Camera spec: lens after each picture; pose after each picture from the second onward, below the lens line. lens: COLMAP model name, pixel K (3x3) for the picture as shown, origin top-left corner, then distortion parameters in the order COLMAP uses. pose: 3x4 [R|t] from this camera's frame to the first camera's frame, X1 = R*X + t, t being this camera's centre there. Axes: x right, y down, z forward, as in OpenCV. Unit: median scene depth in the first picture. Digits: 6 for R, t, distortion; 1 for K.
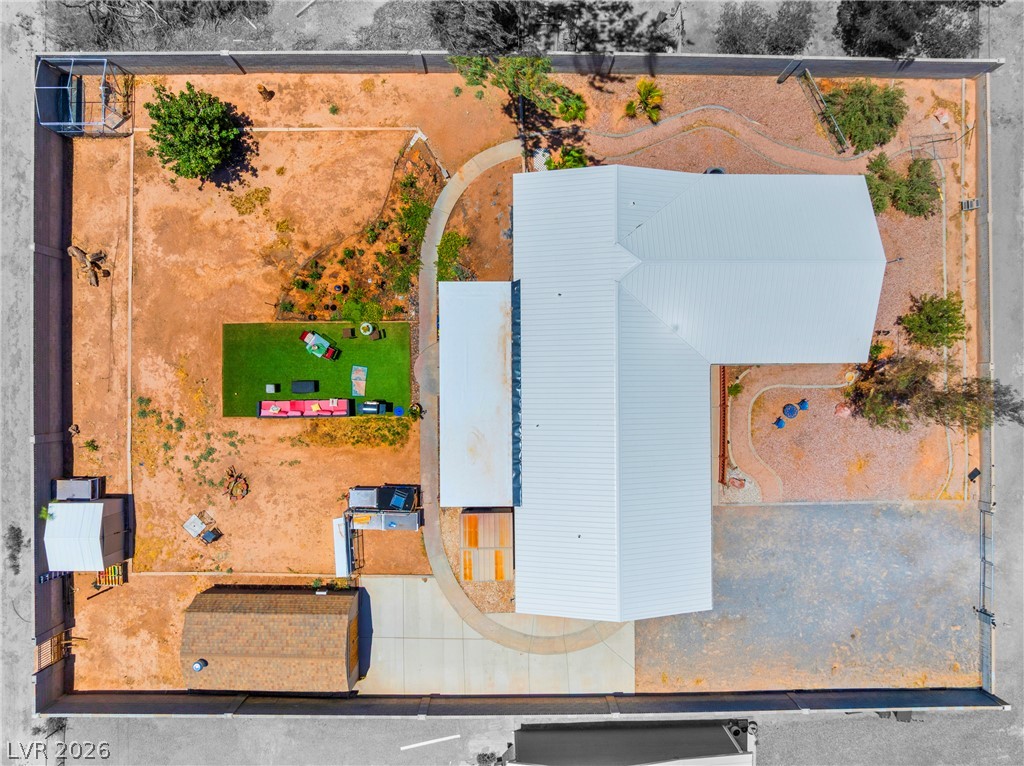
lens RADIAL K [[721.6, 0, 515.2], [0, 721.6, 381.5], [0, 0, 1]] dist [-0.036345, -0.001031]
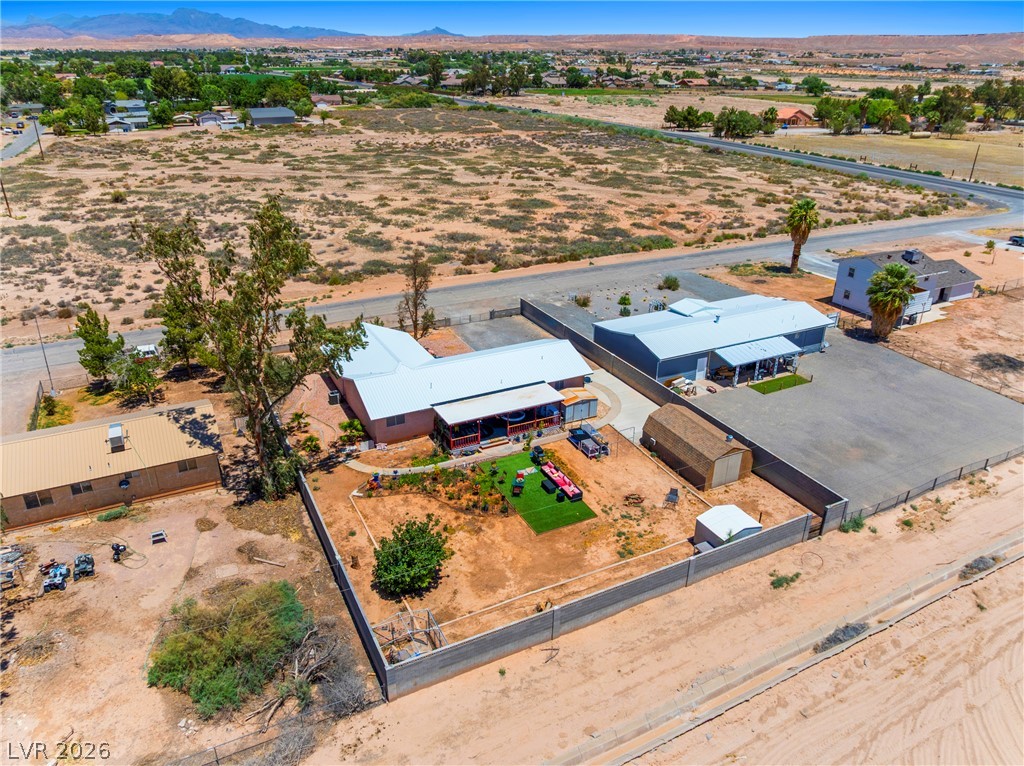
lens RADIAL K [[721.6, 0, 515.2], [0, 721.6, 381.5], [0, 0, 1]] dist [-0.036345, -0.001031]
pose [[-0.453035, -0.393155, 0.800118, -1.328100], [0.891130, -0.174105, 0.419017, -0.617707], [-0.025434, 0.902838, 0.429227, 0.184346]]
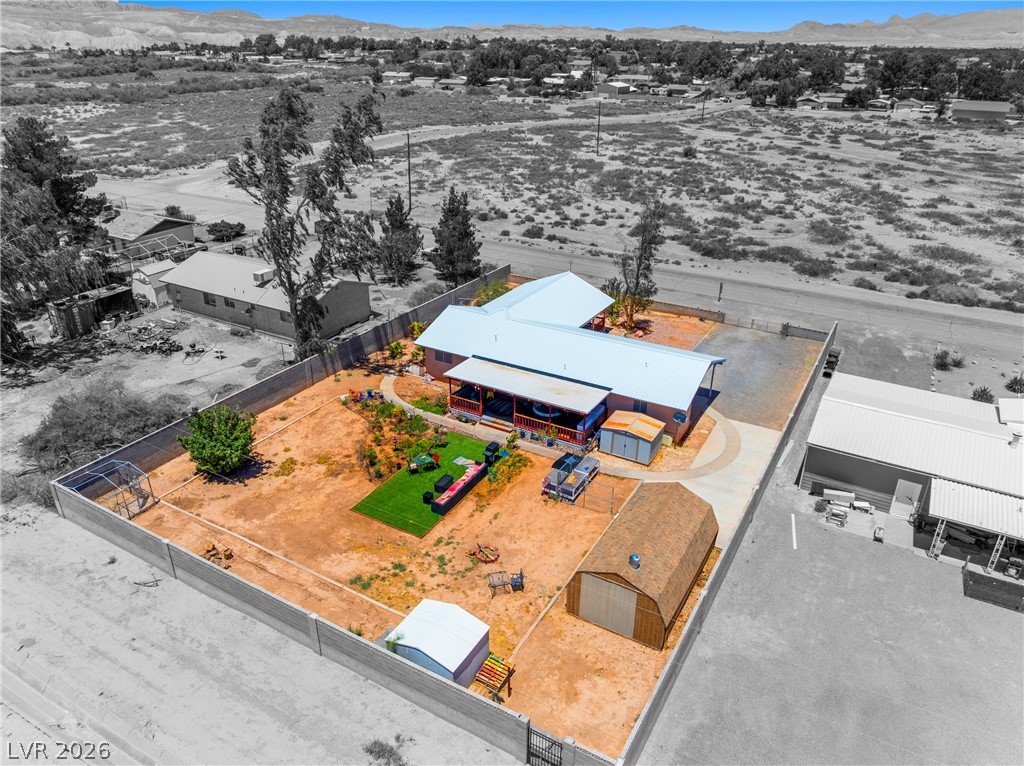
lens RADIAL K [[722.7, 0, 514.2], [0, 722.7, 379.4], [0, 0, 1]] dist [-0.054513, 0.028000]
pose [[0.502271, -0.381016, 0.776241, -1.044828], [0.864650, 0.231854, -0.445672, 0.564902], [-0.010166, 0.895026, 0.445899, 0.342111]]
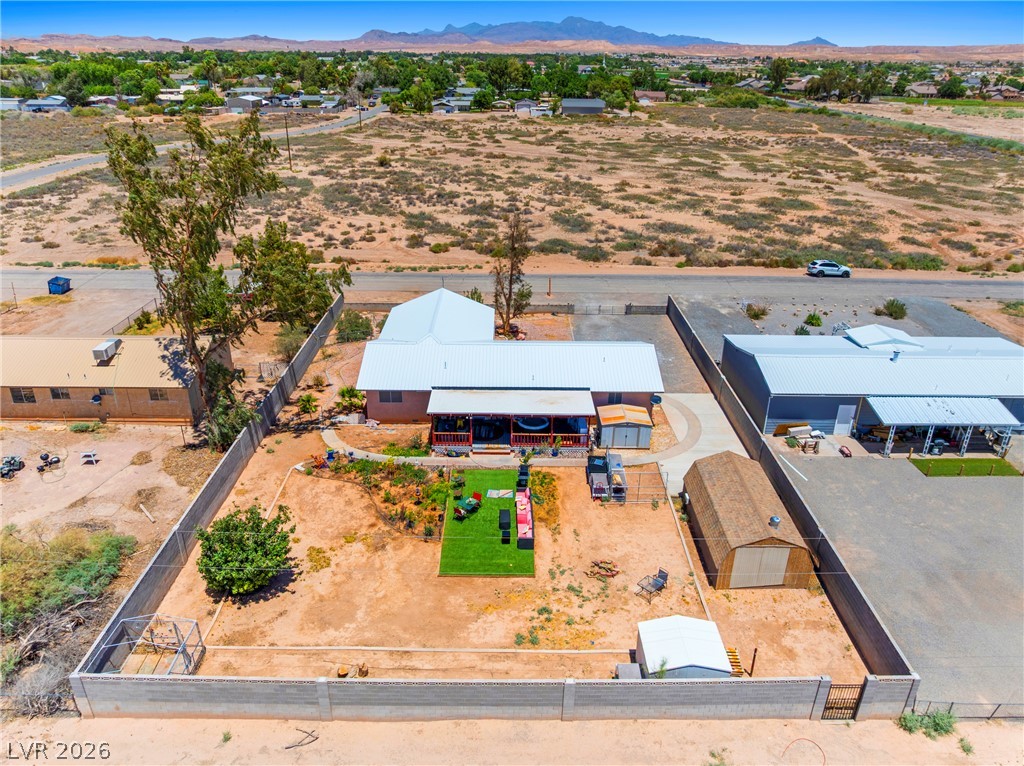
lens RADIAL K [[722.7, 0, 514.2], [0, 722.7, 379.4], [0, 0, 1]] dist [-0.054513, 0.028000]
pose [[-0.003400, -0.428414, 0.903576, -1.171134], [0.999754, 0.018360, 0.012467, 0.004377], [-0.021931, 0.903396, 0.428246, 0.340626]]
